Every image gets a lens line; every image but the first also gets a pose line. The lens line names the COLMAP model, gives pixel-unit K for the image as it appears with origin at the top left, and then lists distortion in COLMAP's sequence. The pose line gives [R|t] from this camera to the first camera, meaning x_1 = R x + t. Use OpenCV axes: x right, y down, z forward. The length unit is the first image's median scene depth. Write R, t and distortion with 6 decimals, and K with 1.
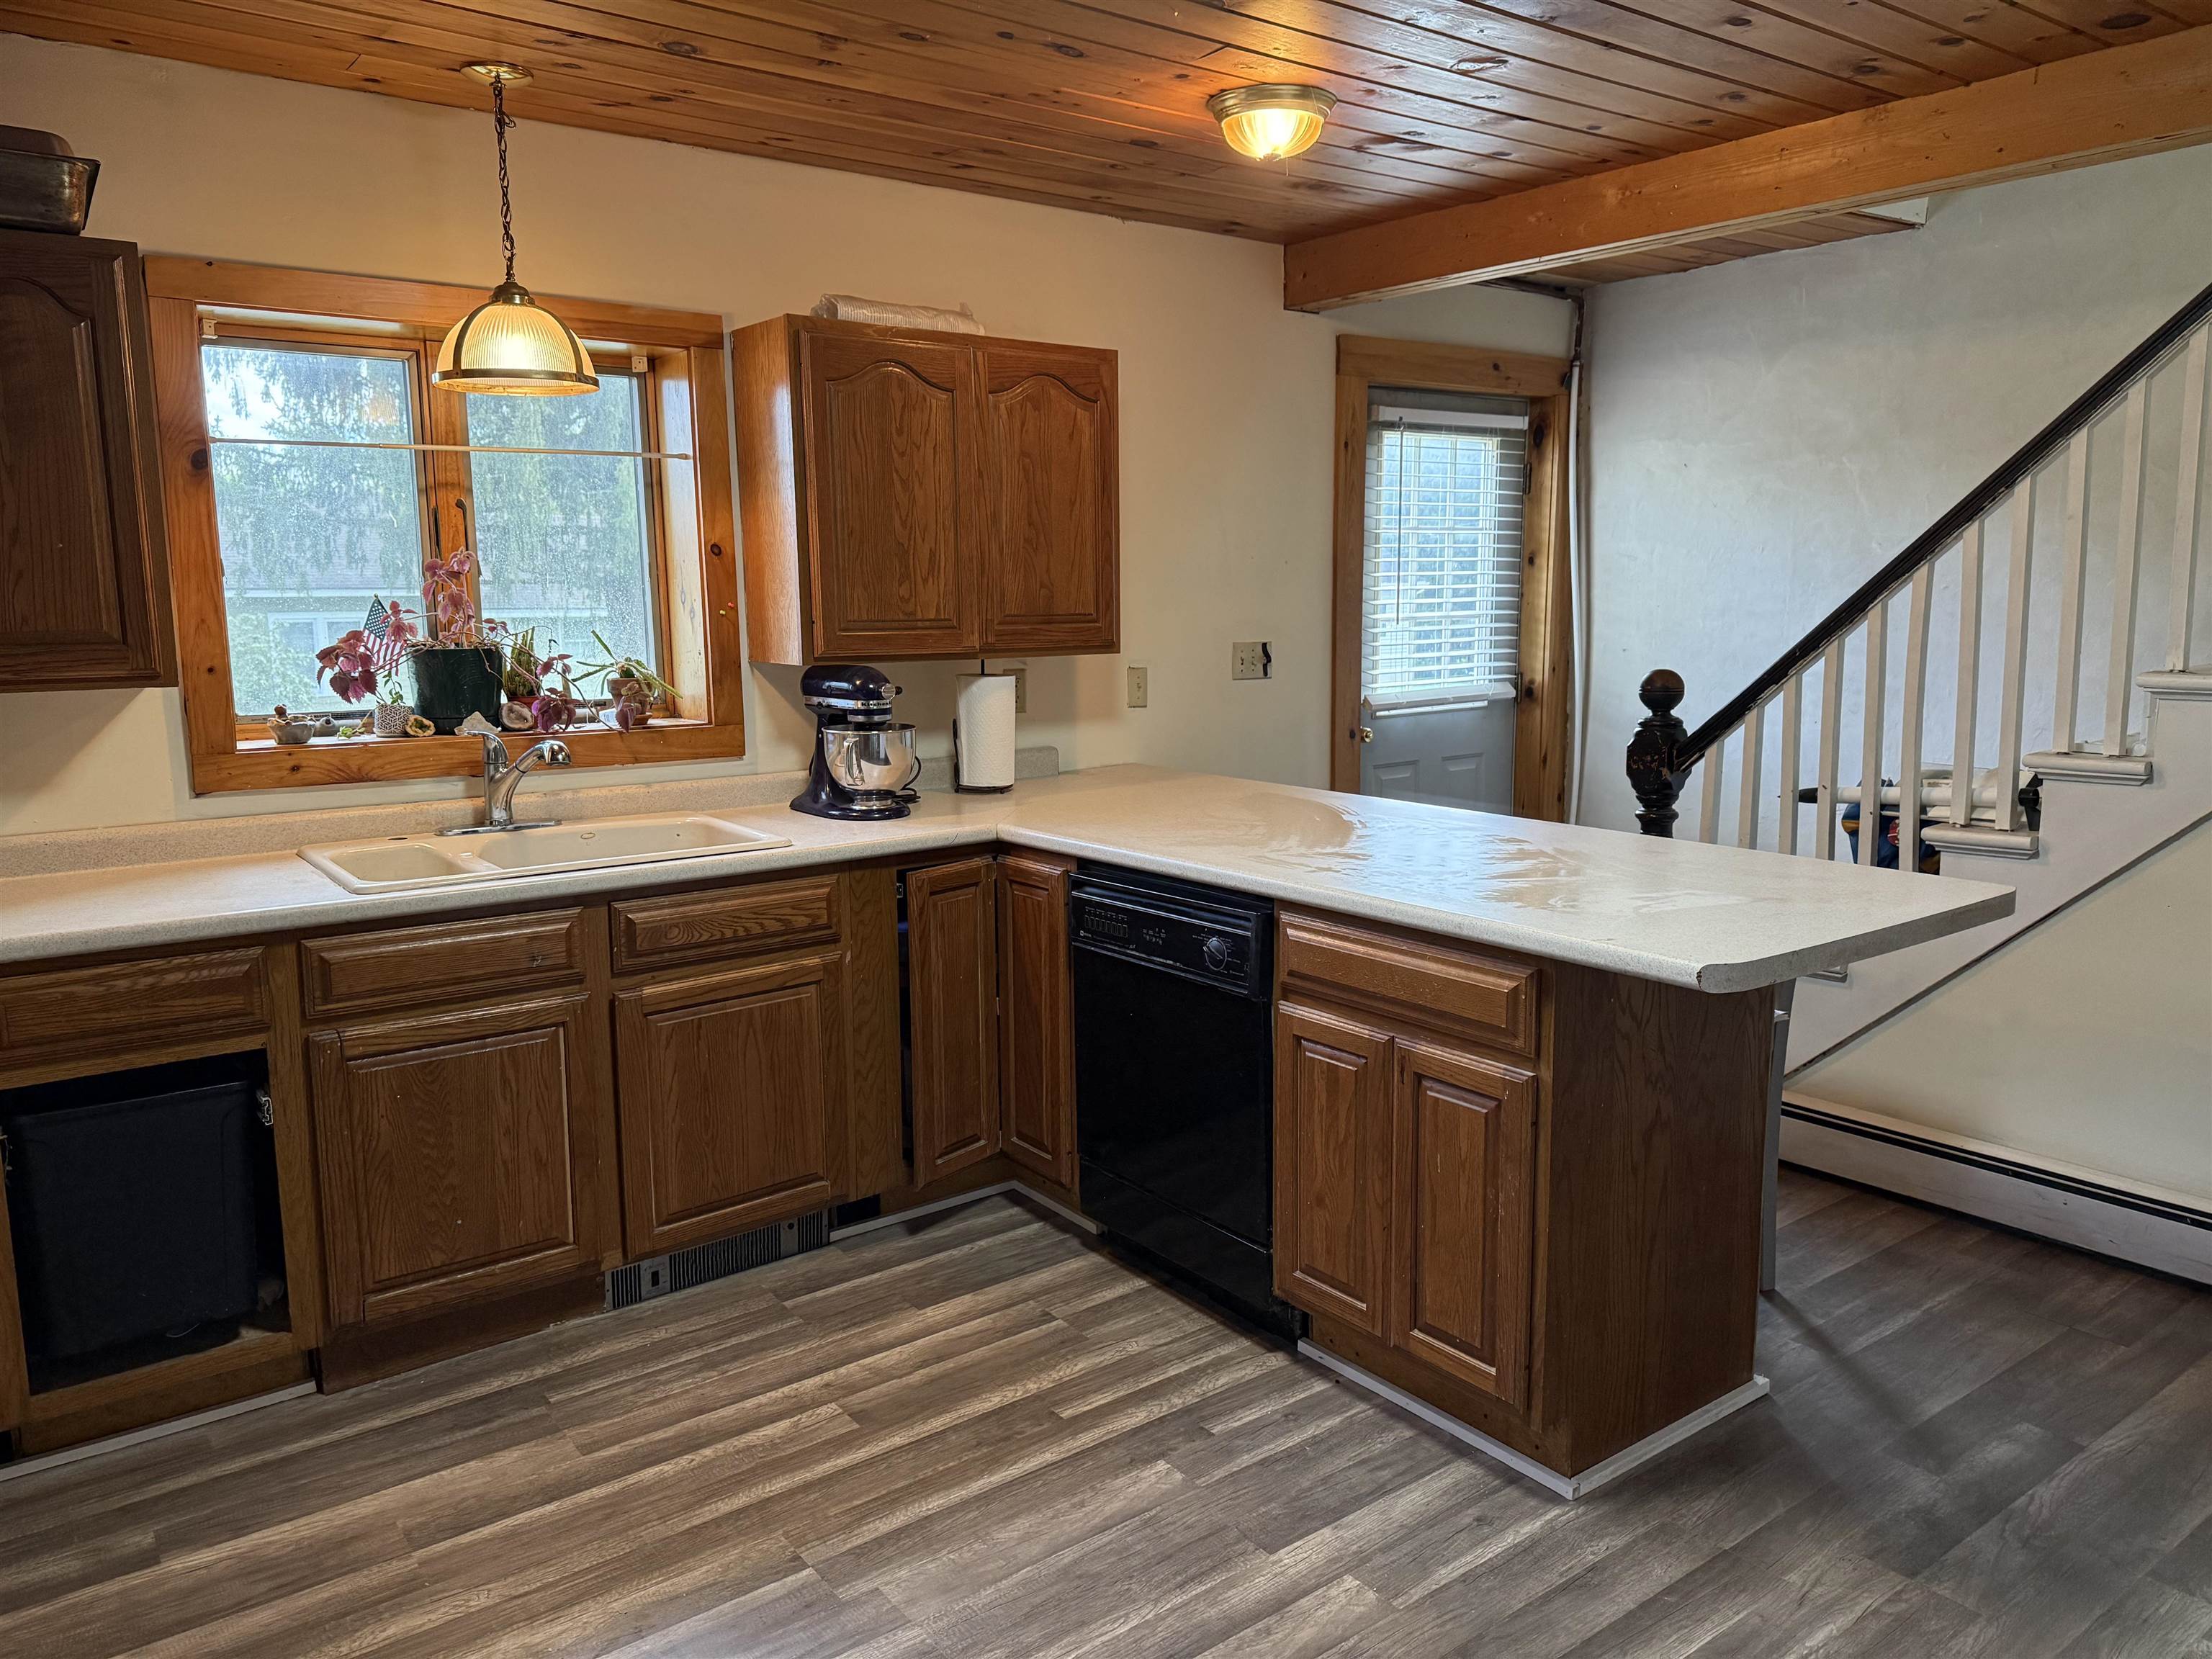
lens RADIAL K [[1546.8, 0, 1115.2], [0, 1546.8, 794.9], [0, 0, 1]] dist [0.086531, -0.121915]
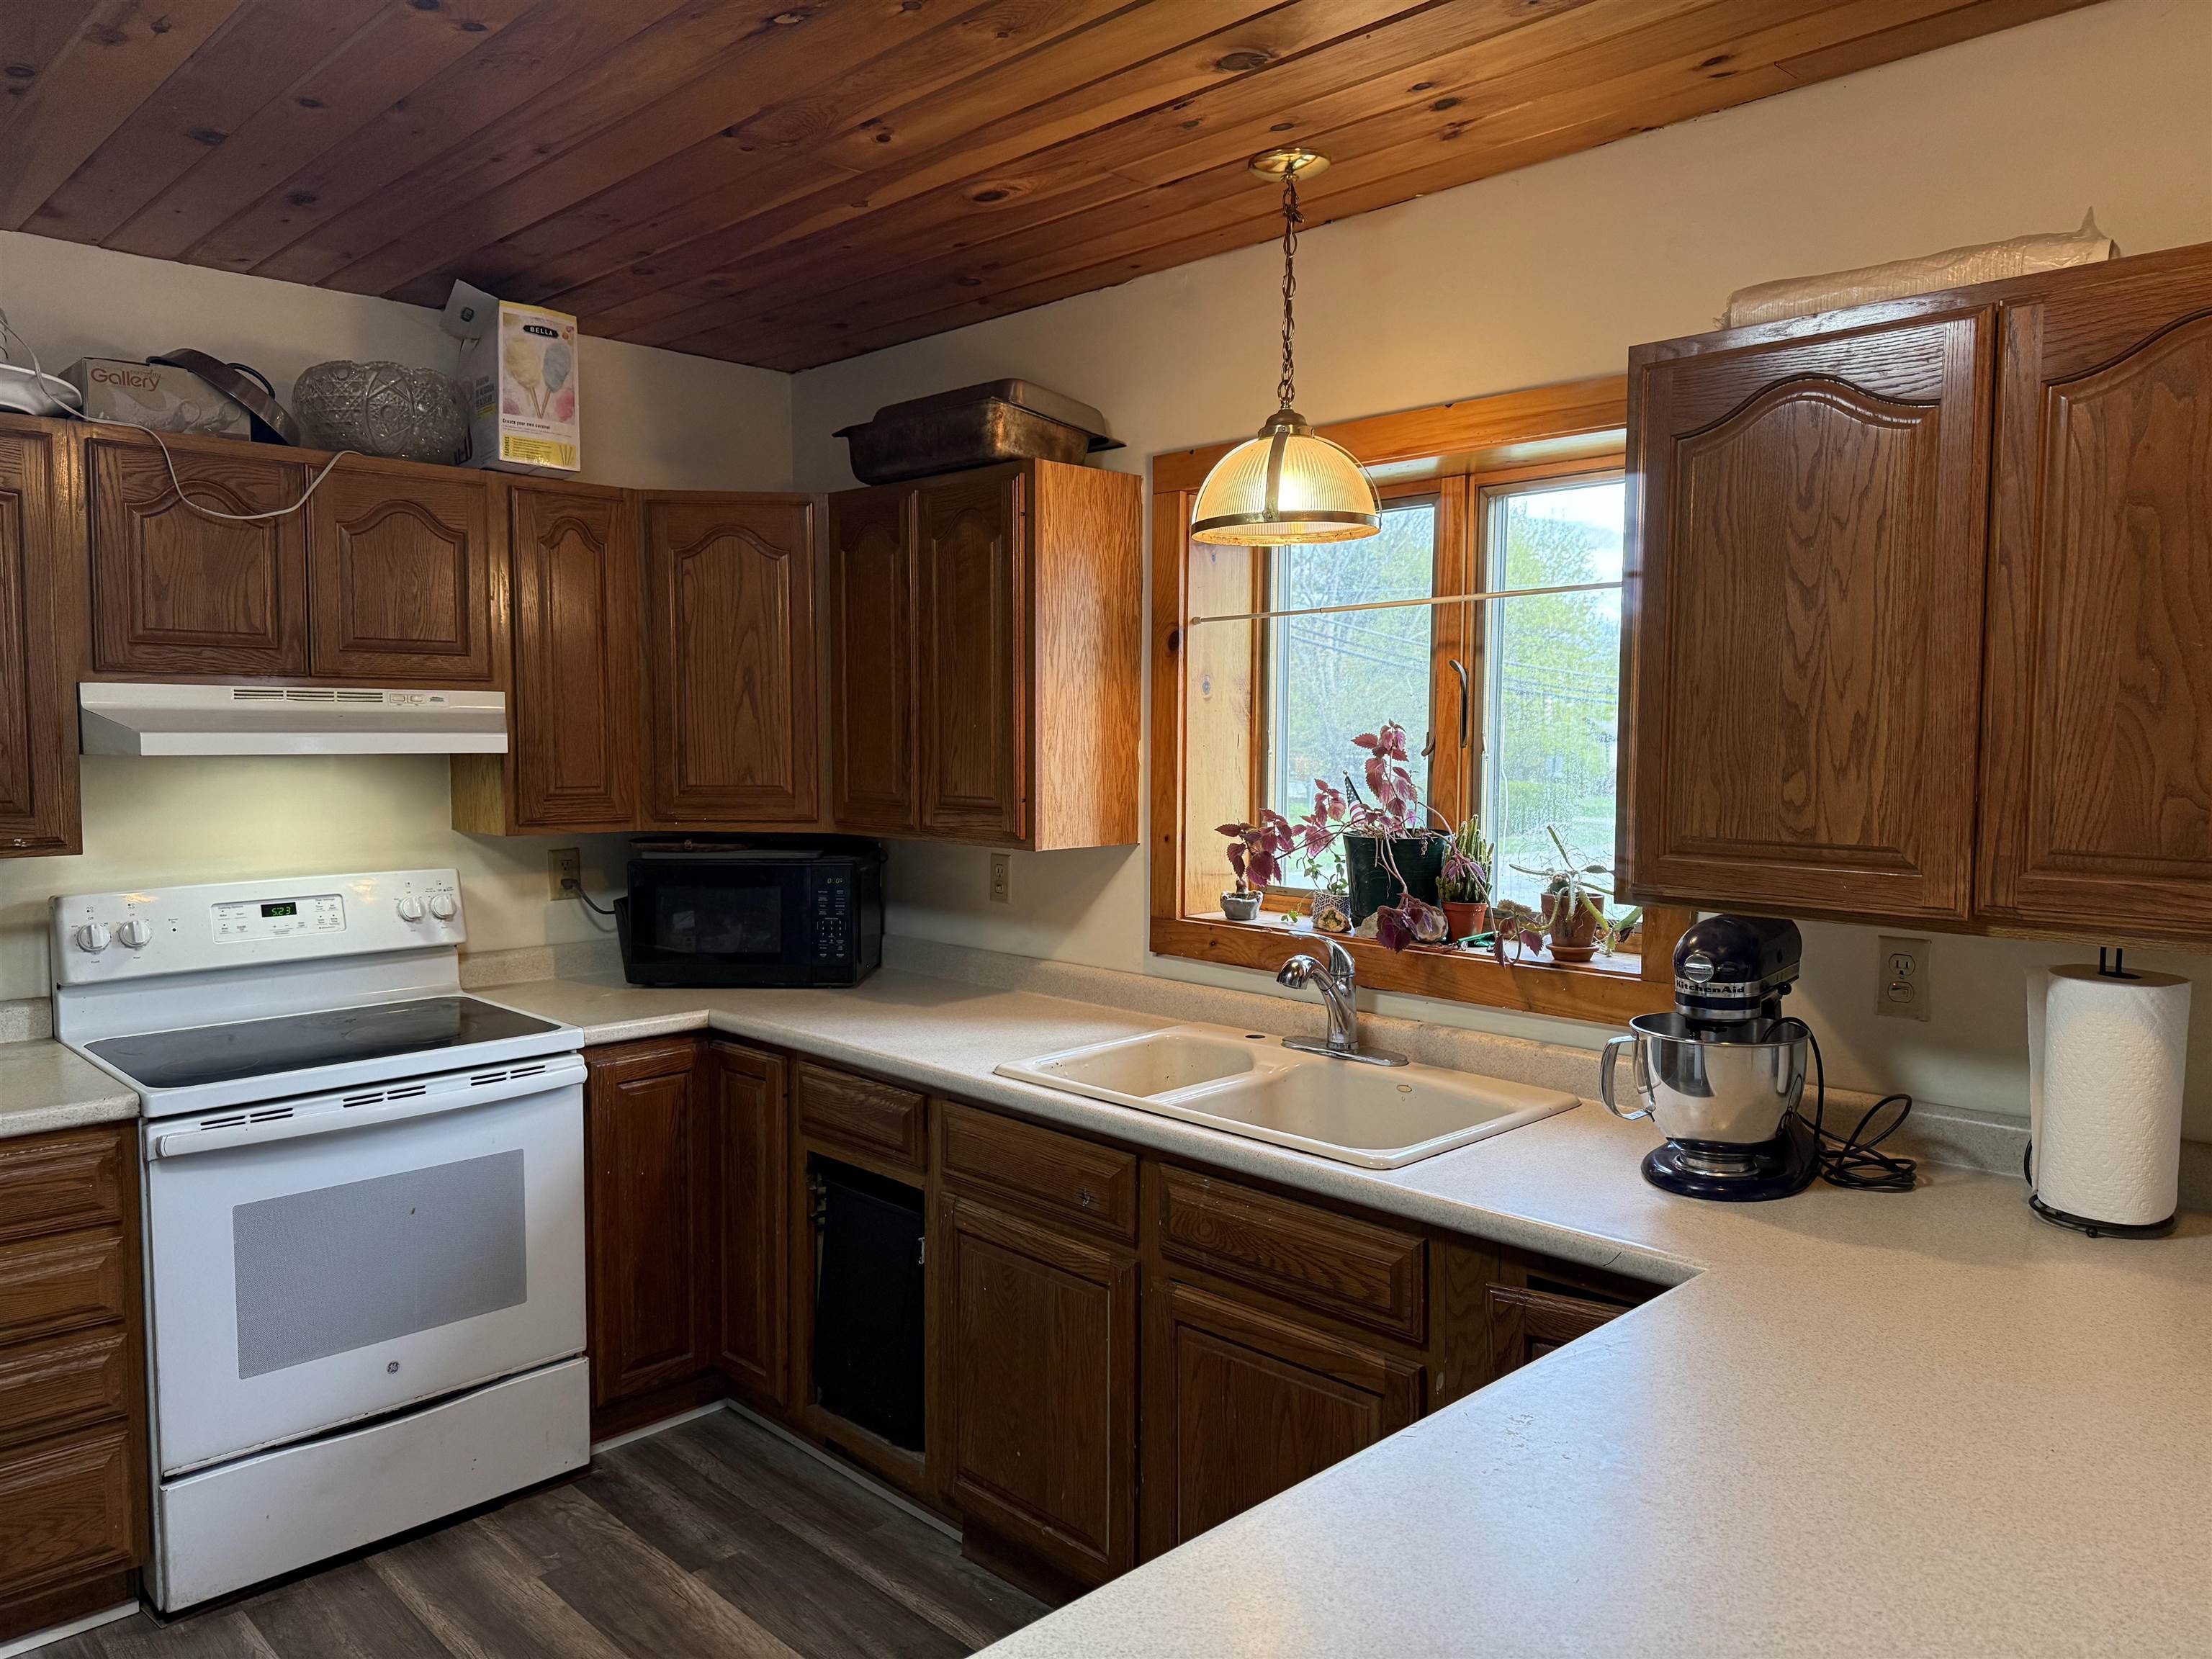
lens RADIAL K [[1548.7, 0, 1101.5], [0, 1548.7, 791.5], [0, 0, 1]] dist [0.007125, 0.002088]
pose [[0.121486, 0.049427, -0.991362, 0.377193], [-0.135565, 0.990227, 0.032758, -0.118609], [0.983292, 0.130414, 0.126999, 0.709295]]
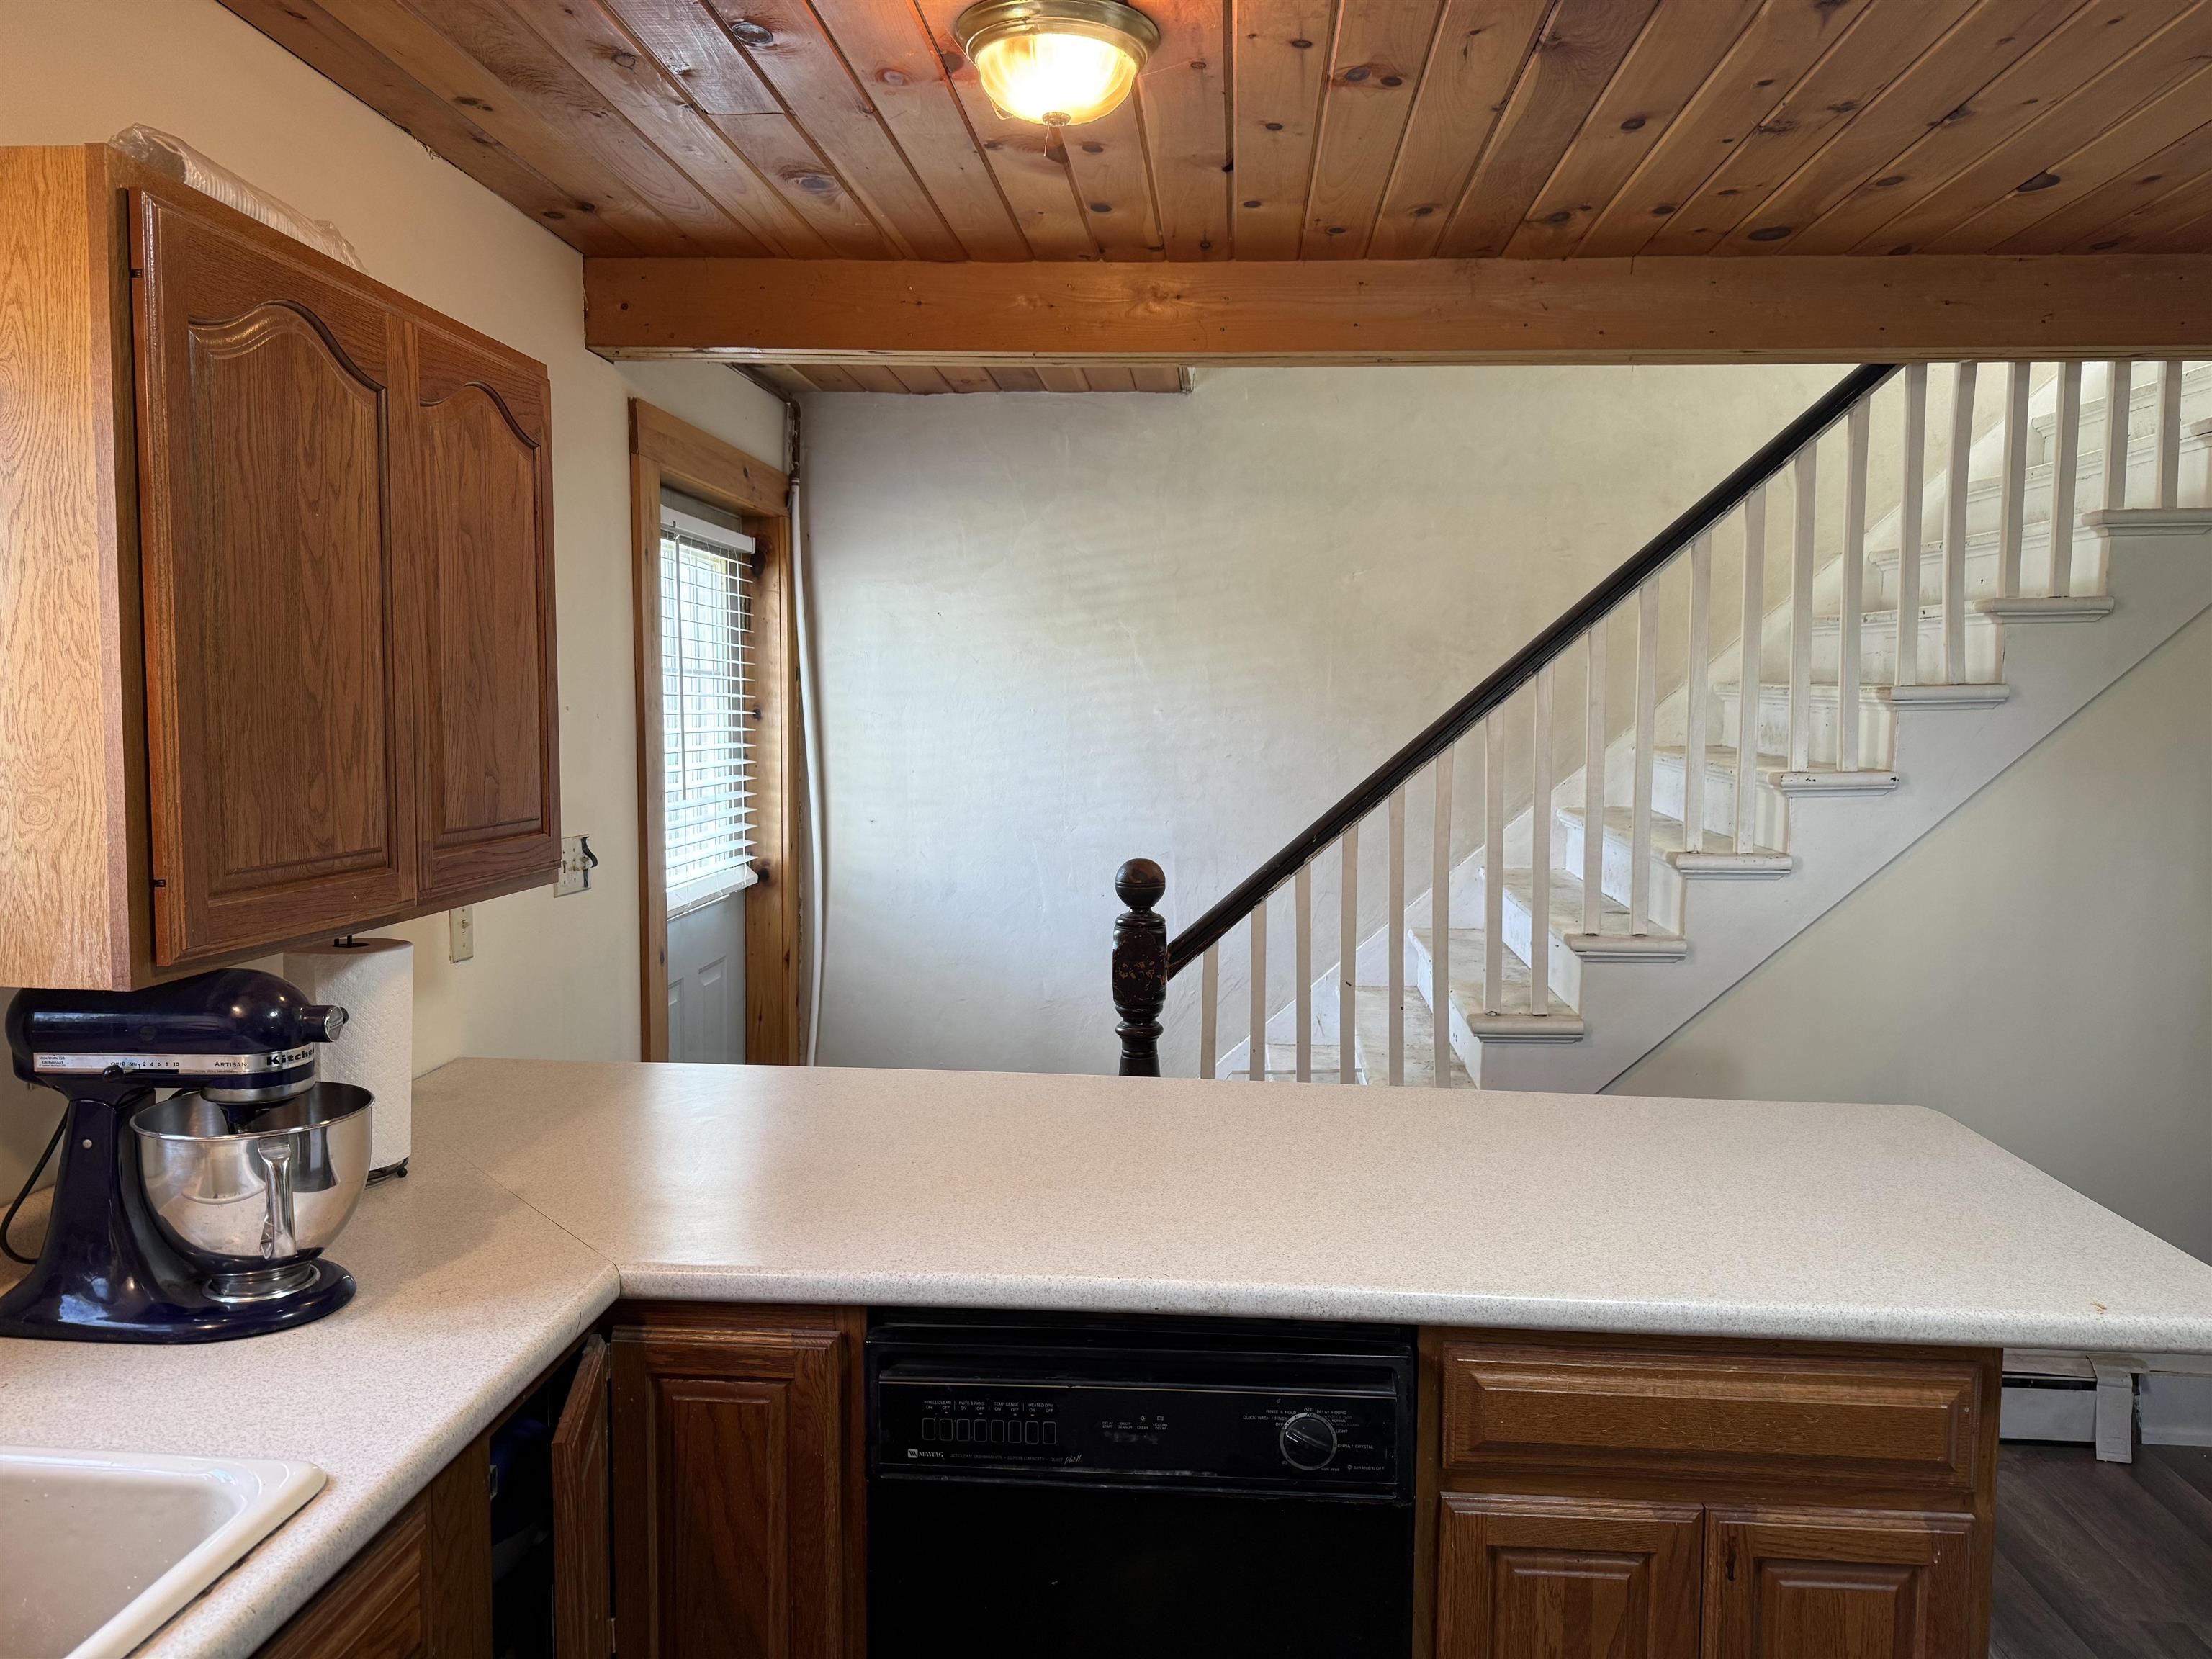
lens RADIAL K [[1546.8, 0, 1115.2], [0, 1546.8, 794.9], [0, 0, 1]] dist [0.086531, -0.121915]
pose [[0.664163, -0.023414, 0.747221, -0.333407], [0.081258, 0.995849, -0.041022, -0.095583], [-0.743159, 0.087963, 0.663308, 0.526042]]
